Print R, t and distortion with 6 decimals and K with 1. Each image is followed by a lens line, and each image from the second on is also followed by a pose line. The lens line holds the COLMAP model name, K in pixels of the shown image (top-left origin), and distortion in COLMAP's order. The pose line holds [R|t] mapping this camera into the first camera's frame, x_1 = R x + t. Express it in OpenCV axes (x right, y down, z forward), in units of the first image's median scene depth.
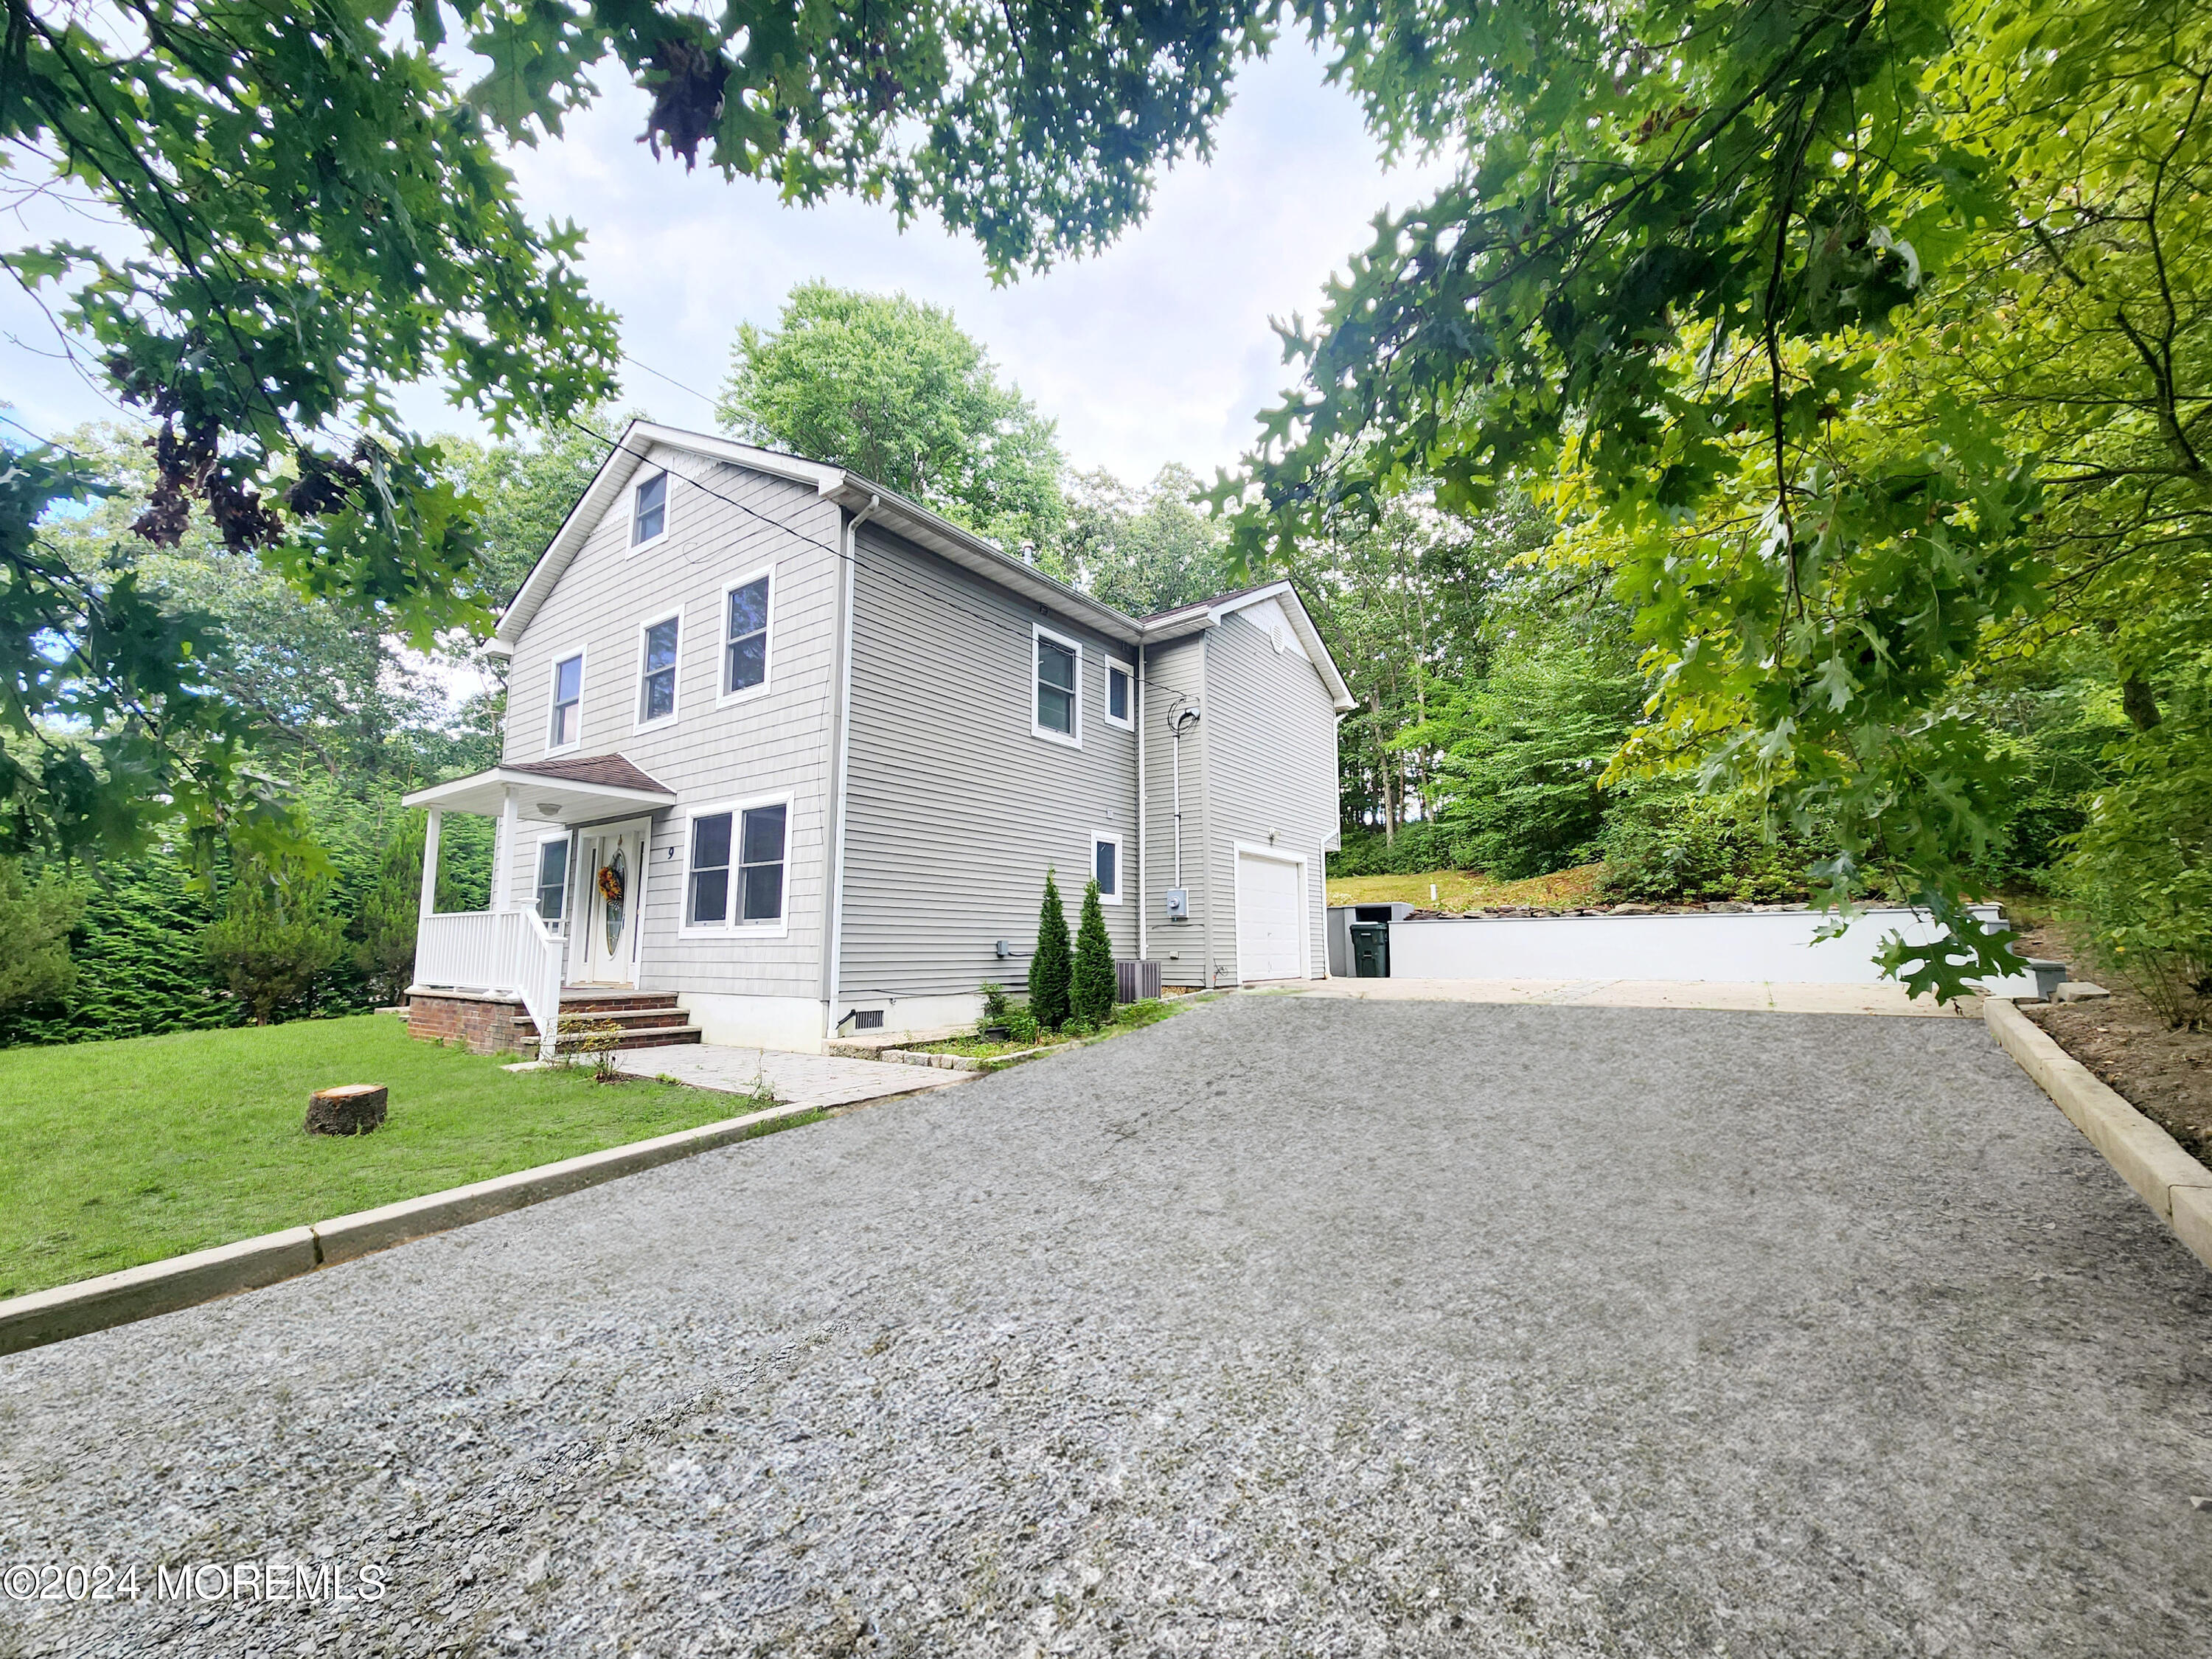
lens RADIAL K [[899.6, 0, 1114.1], [0, 899.6, 834.4], [0, 0, 1]] dist [0.003247, -0.001957]
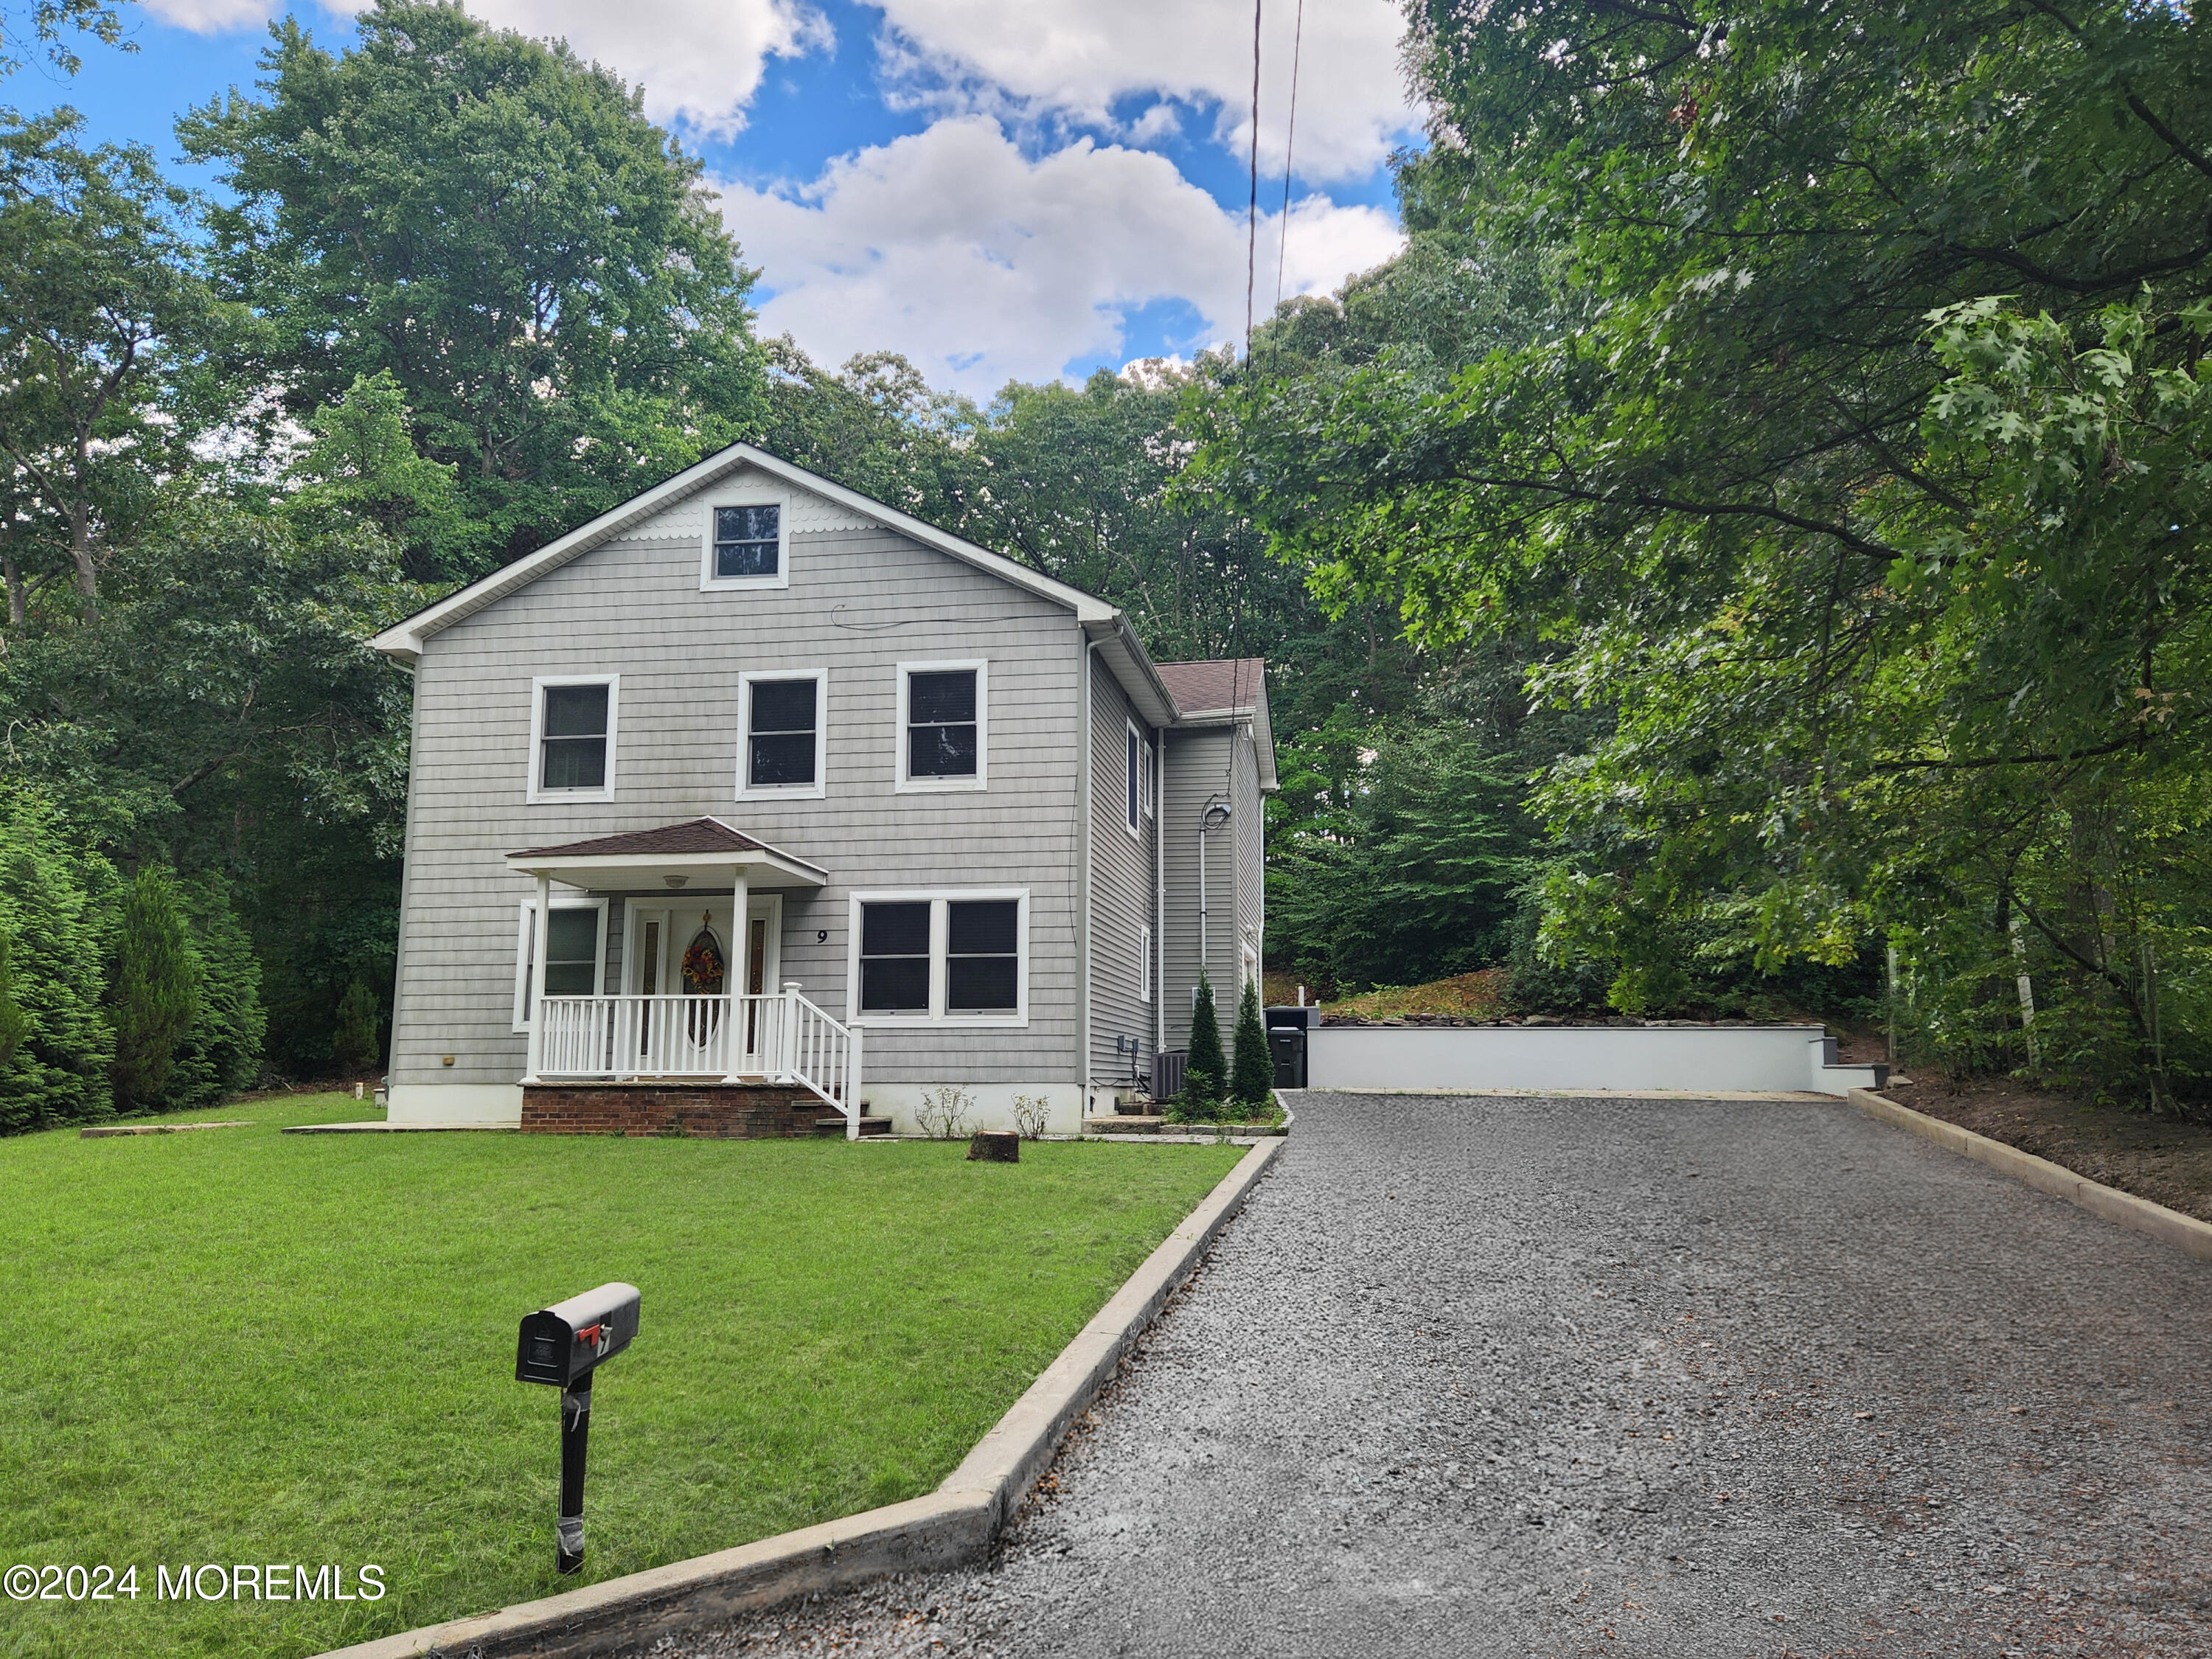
lens RADIAL K [[1683.6, 0, 1109.4], [0, 1683.6, 828.1], [0, 0, 1]] dist [0.093690, -0.015866]
pose [[0.894967, 0.072647, 0.440178, -0.996393], [-0.061650, 0.997326, -0.039252, -0.041322], [-0.441853, 0.007992, 0.897052, -0.712818]]
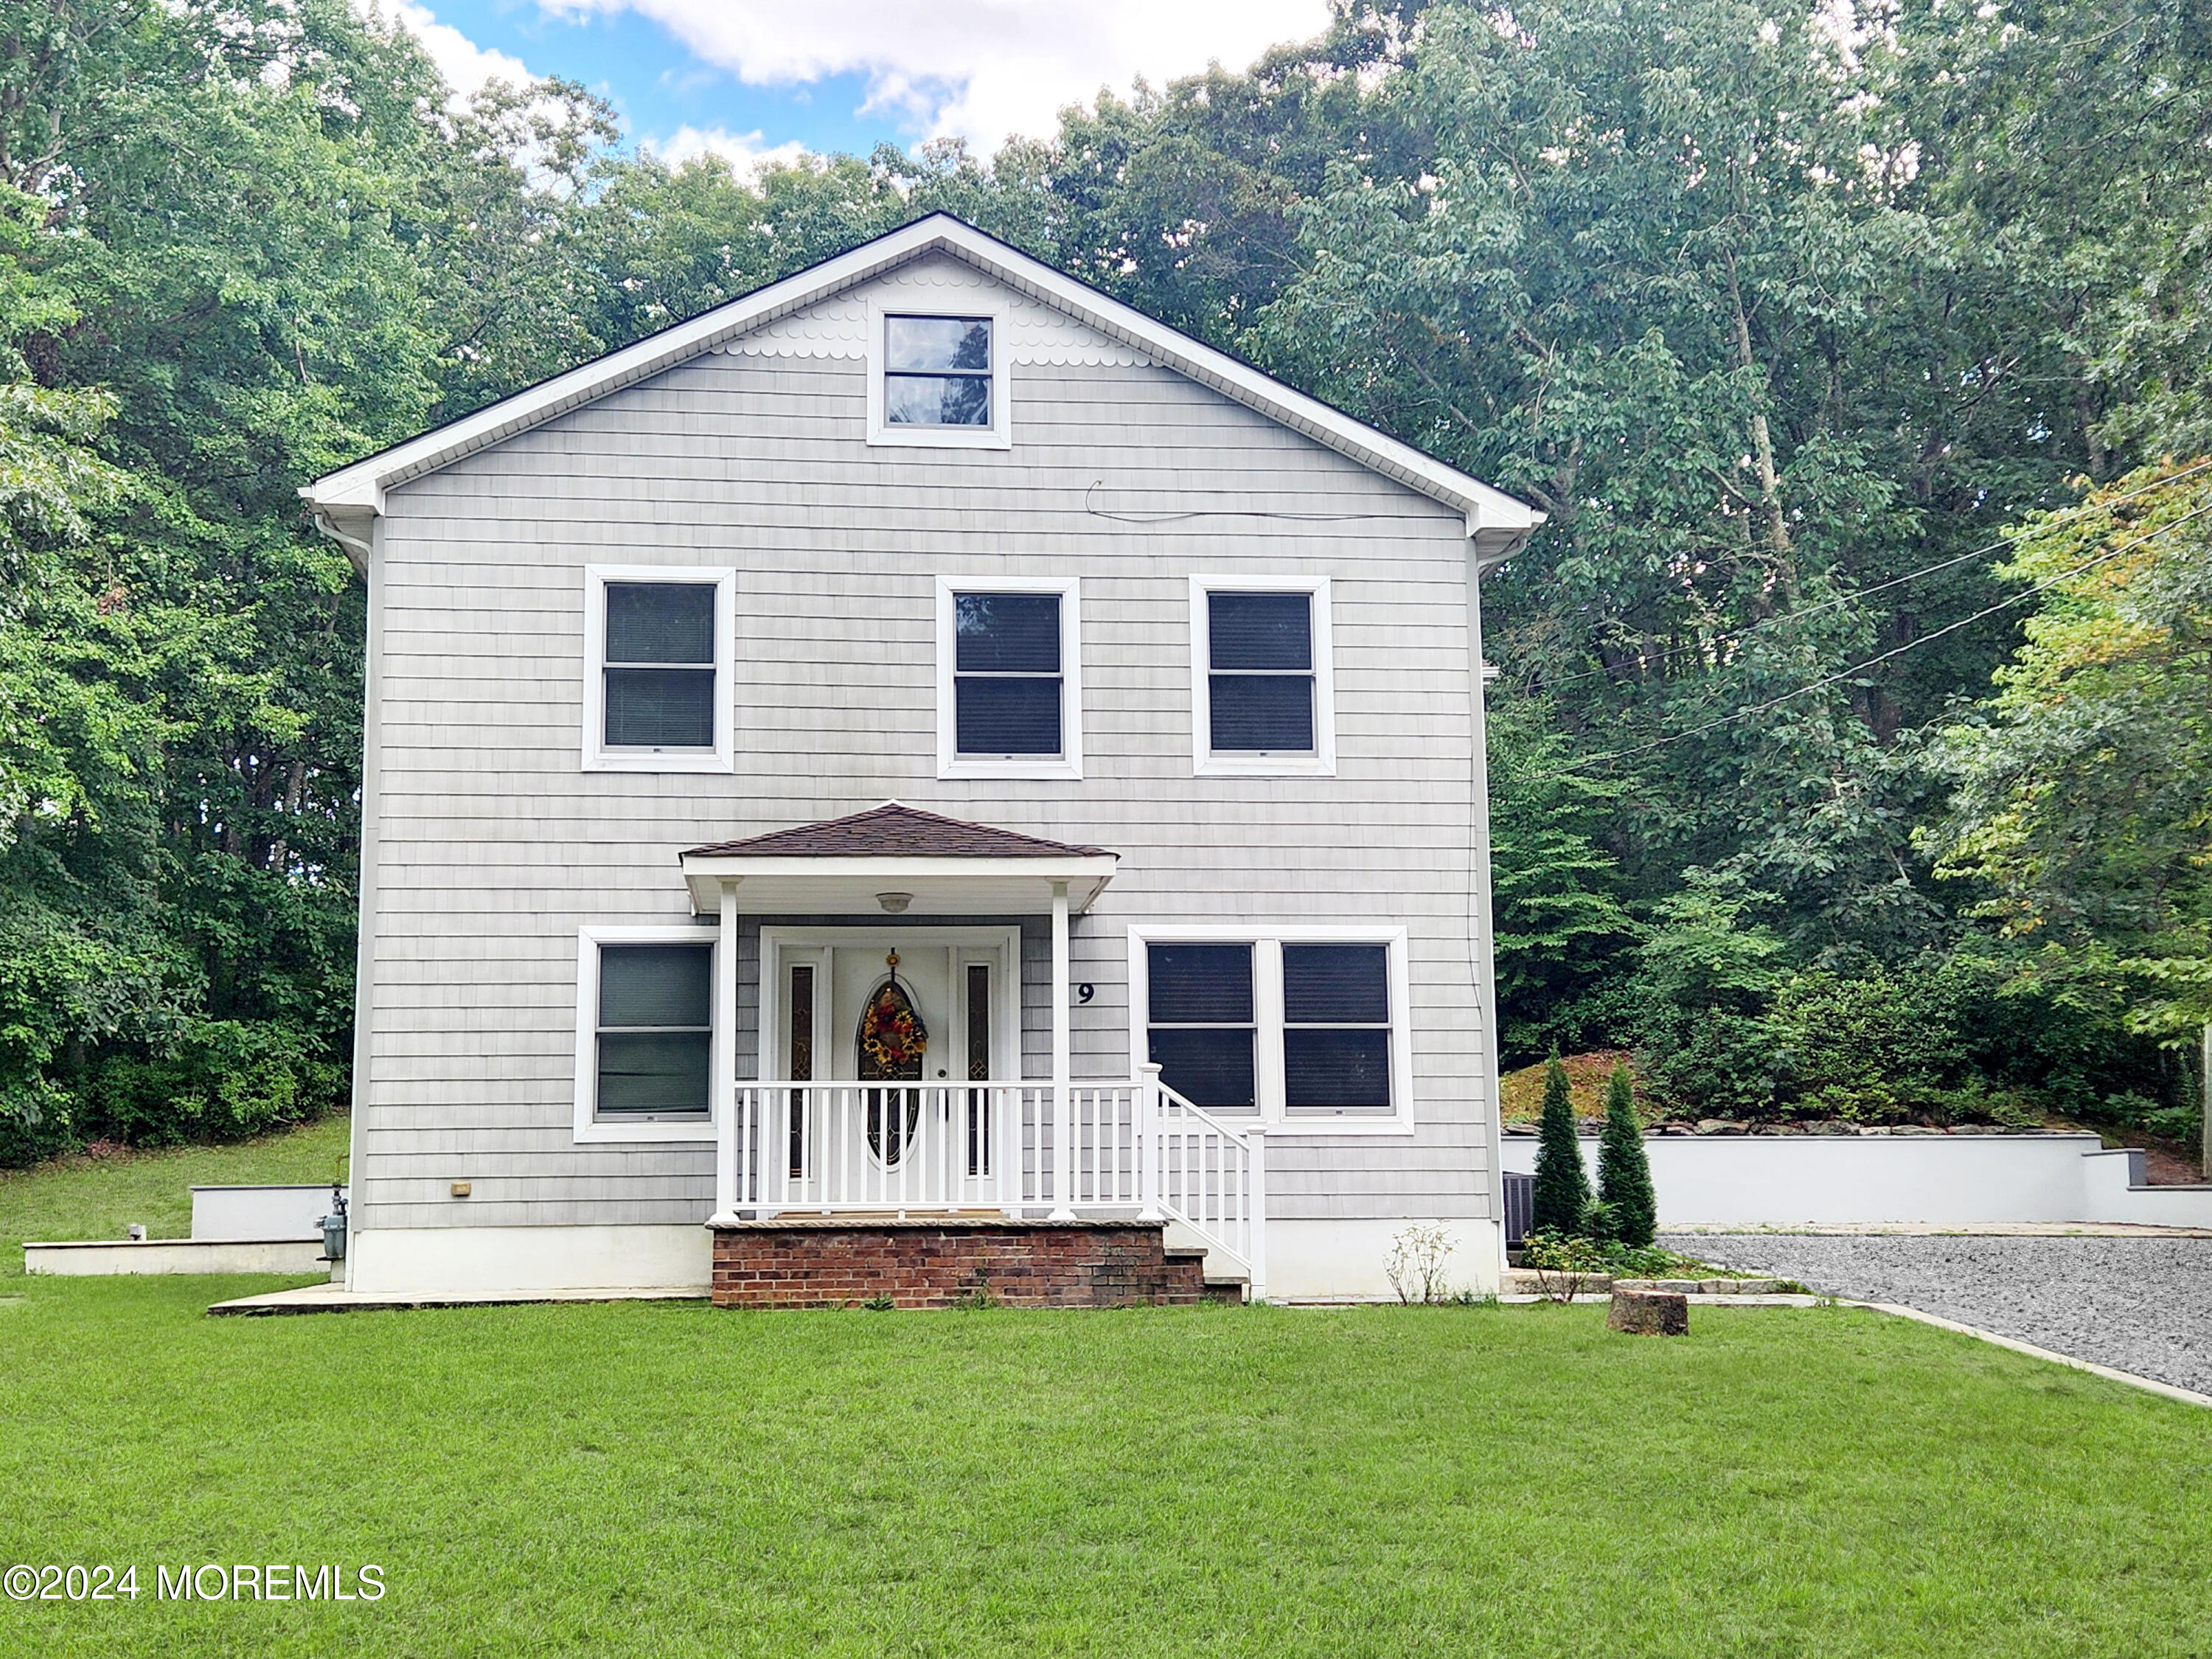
lens RADIAL K [[2471.2, 0, 1097.9], [0, 2471.2, 851.9], [0, 0, 1]] dist [0.111705, 0.000000]
pose [[0.741736, 0.096268, 0.663747, -1.581857], [-0.077352, 0.995320, -0.057919, 0.021331], [-0.666216, -0.008381, 0.745712, -0.247045]]
